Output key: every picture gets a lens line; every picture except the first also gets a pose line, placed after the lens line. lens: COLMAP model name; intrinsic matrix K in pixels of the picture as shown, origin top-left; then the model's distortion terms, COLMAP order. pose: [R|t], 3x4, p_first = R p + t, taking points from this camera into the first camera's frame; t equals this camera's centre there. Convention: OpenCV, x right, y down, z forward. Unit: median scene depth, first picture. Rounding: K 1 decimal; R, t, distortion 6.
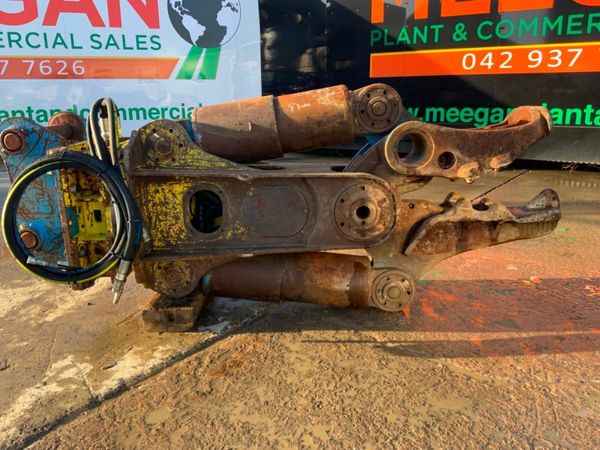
lens RADIAL K [[499.3, 0, 300.0], [0, 499.3, 225.0], [0, 0, 1]] dist [0.081340, -0.143350]
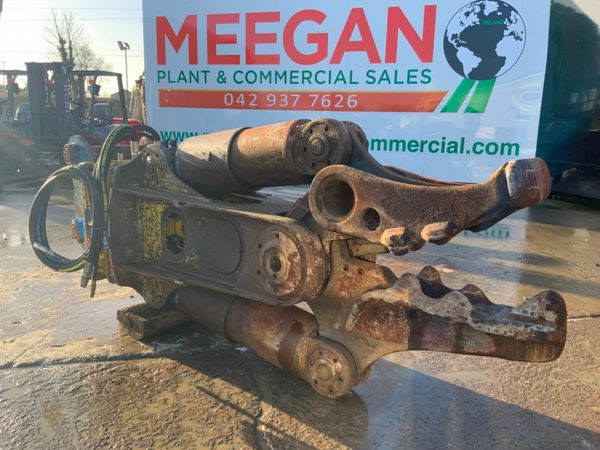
lens RADIAL K [[499.3, 0, 300.0], [0, 499.3, 225.0], [0, 0, 1]] dist [0.081340, -0.143350]
pose [[0.774924, 0.155367, -0.612662, 0.220721], [-0.193058, 0.981176, 0.004631, -0.033630], [0.601849, 0.114691, 0.790332, 0.111125]]
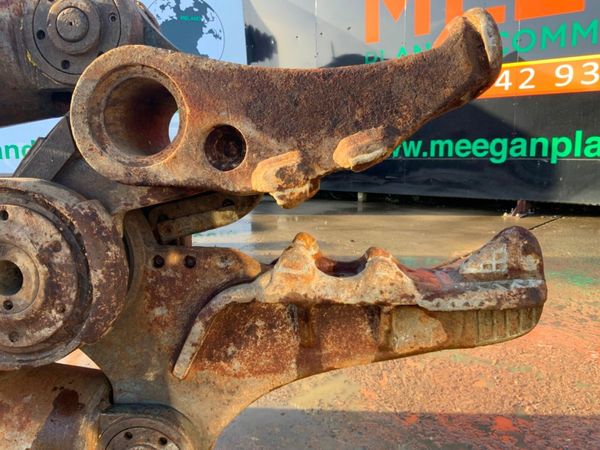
lens RADIAL K [[499.3, 0, 300.0], [0, 499.3, 225.0], [0, 0, 1]] dist [0.081340, -0.143350]
pose [[0.995936, 0.010820, -0.089410, 0.126430], [-0.019857, 0.994708, -0.100808, -0.010068], [0.087846, 0.102174, 0.990880, 0.206173]]
